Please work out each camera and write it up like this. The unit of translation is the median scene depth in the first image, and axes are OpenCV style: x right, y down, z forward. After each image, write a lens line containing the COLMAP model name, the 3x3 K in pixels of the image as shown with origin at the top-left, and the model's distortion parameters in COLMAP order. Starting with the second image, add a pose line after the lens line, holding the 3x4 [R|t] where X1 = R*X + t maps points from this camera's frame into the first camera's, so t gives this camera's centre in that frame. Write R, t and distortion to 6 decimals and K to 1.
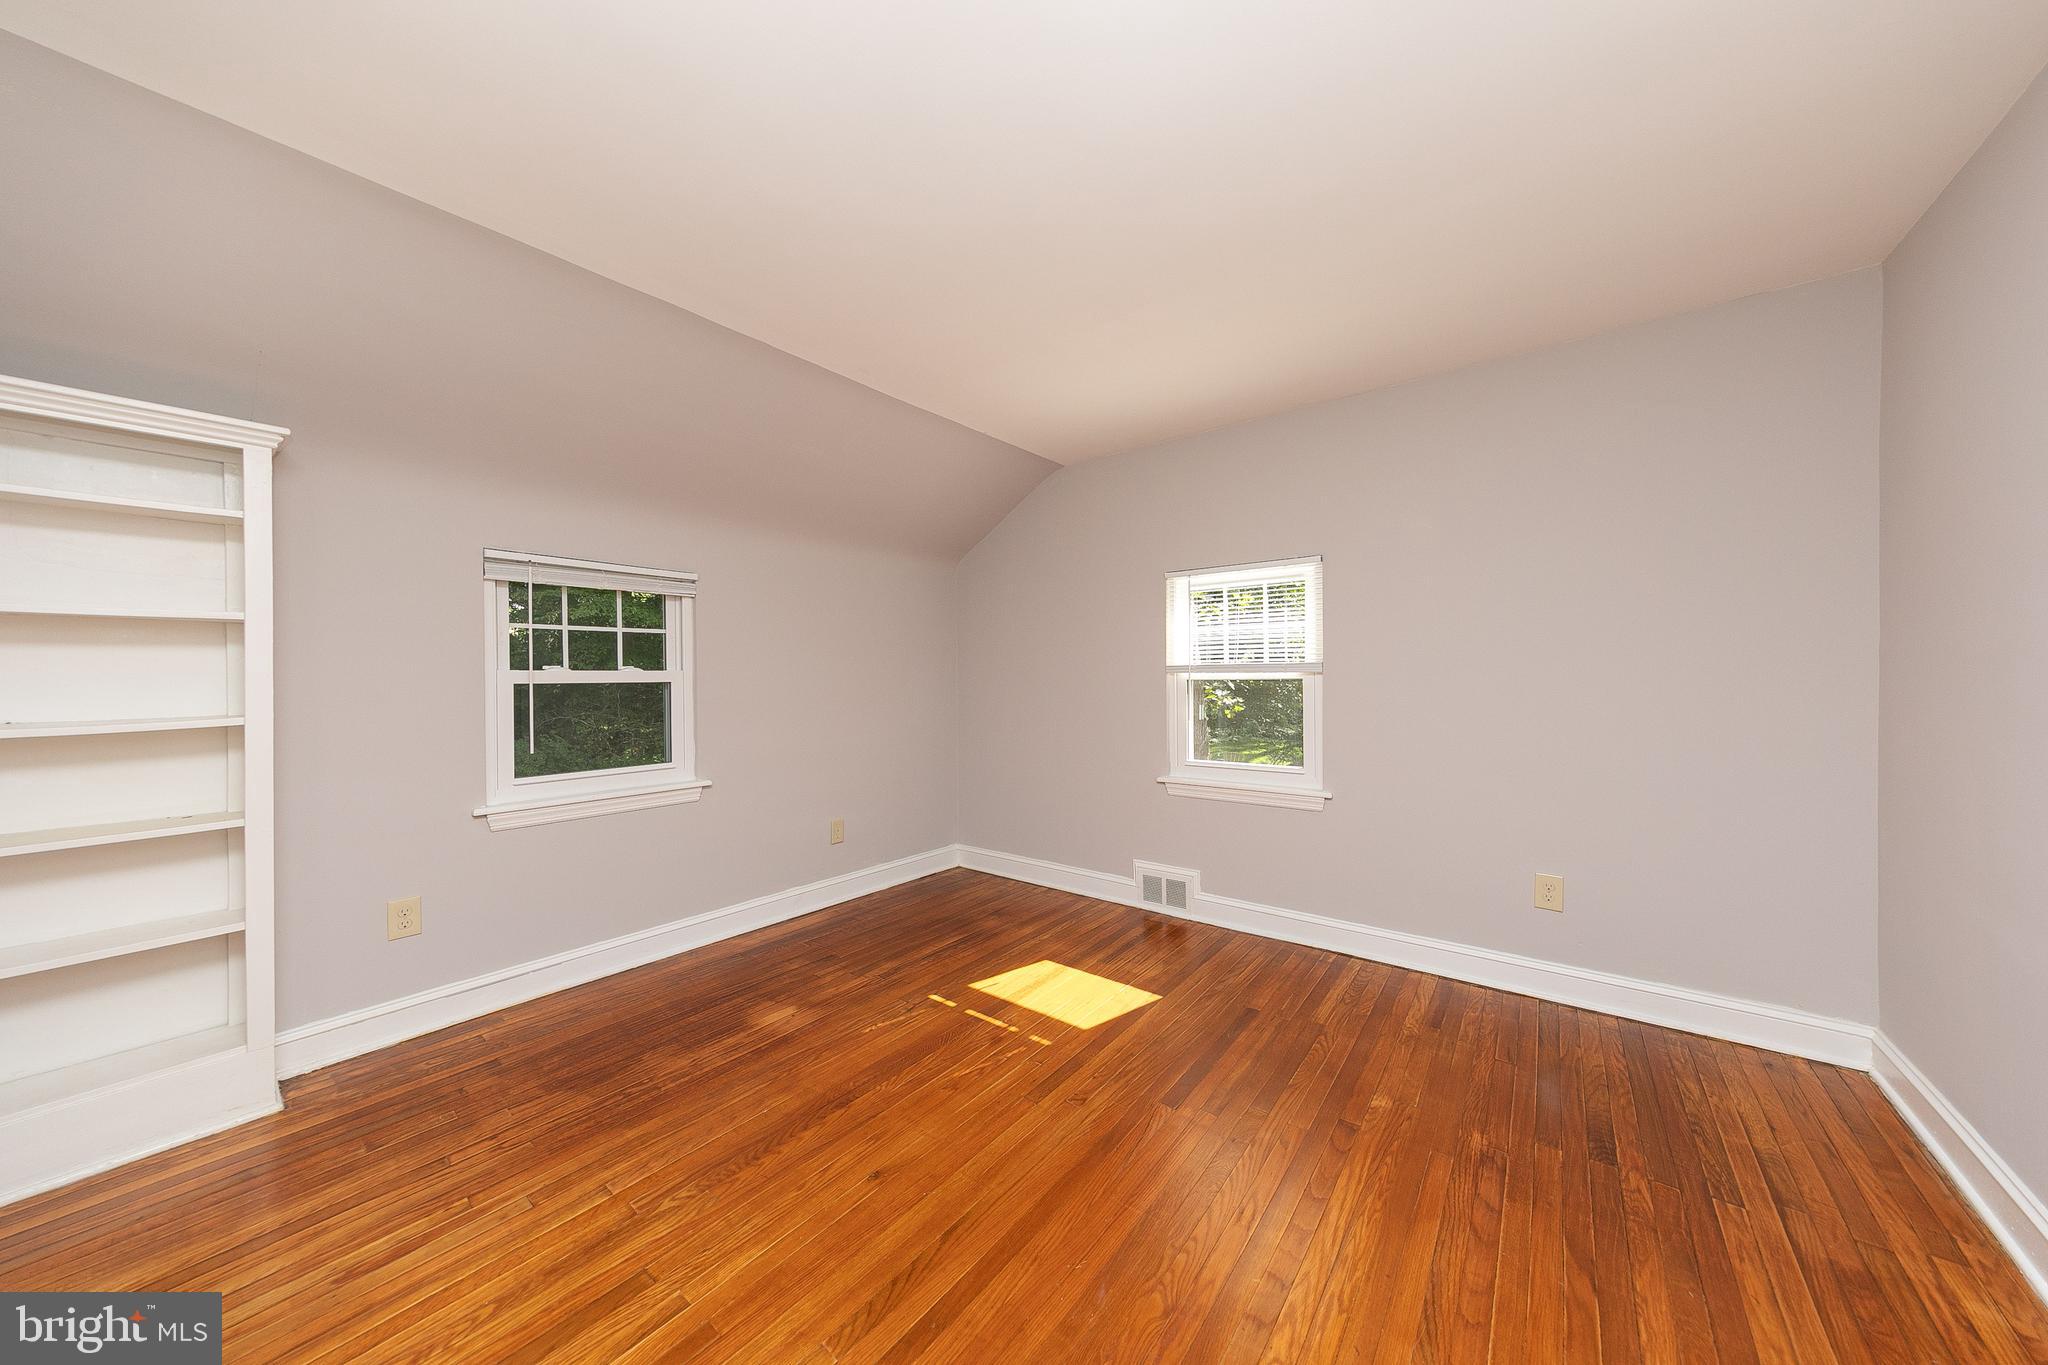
lens RADIAL K [[679.7, 0, 1016.8], [0, 679.7, 680.6], [0, 0, 1]] dist [0.008172, -0.000526]
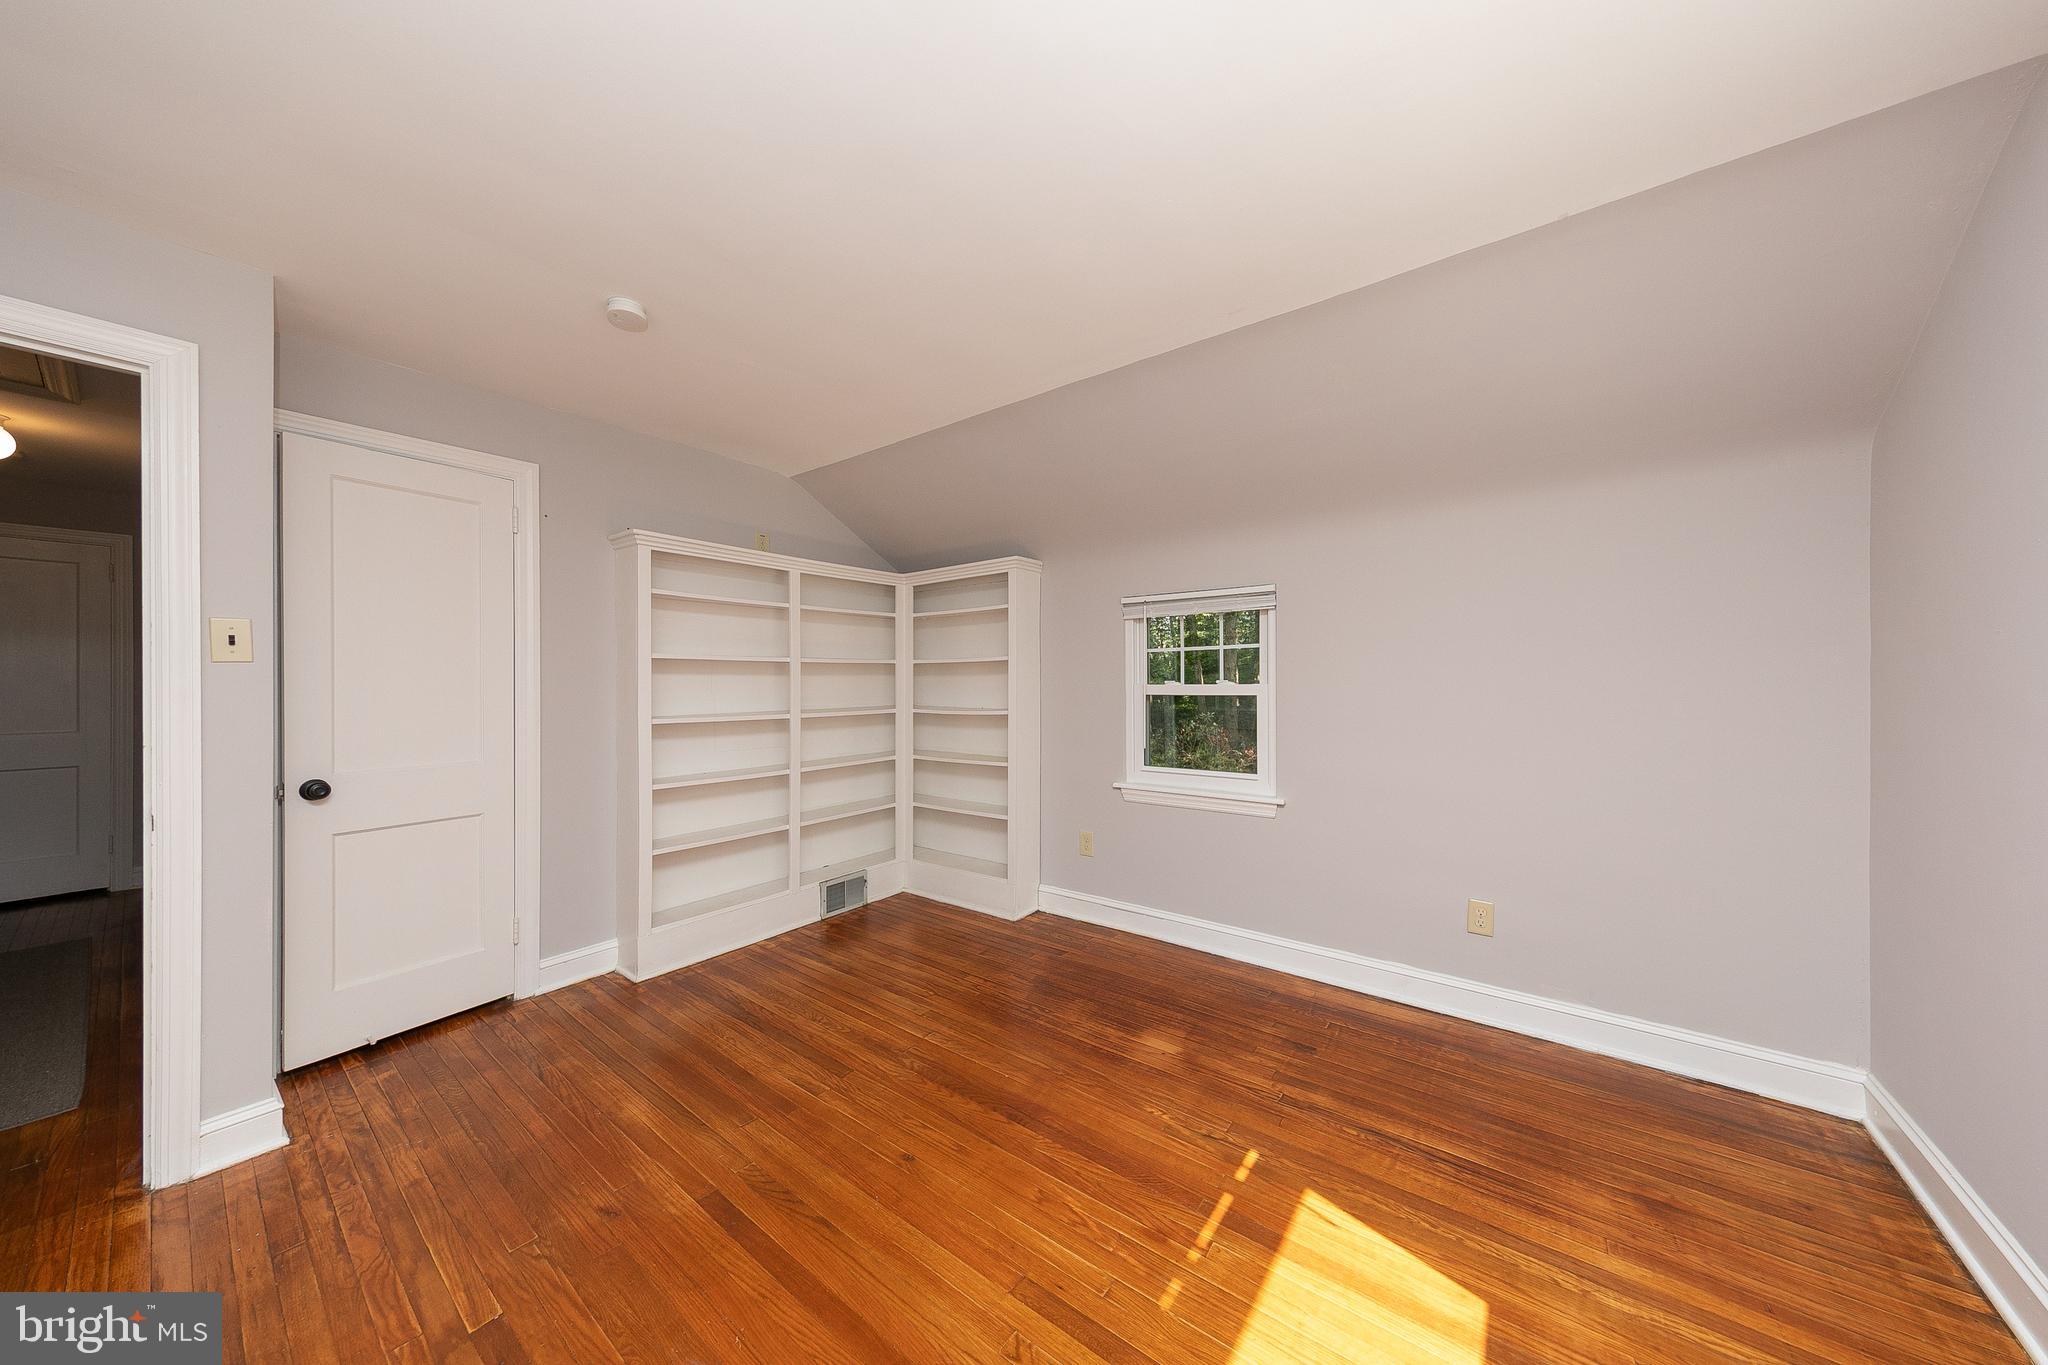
lens RADIAL K [[679.7, 0, 1061.6], [0, 679.7, 681.4], [0, 0, 1]] dist [0.008172, -0.000526]
pose [[0.038077, 0.007796, -0.999244, 0.580940], [0.000014, 0.999970, 0.007803, -0.031590], [0.999275, -0.000311, 0.038075, 0.785326]]
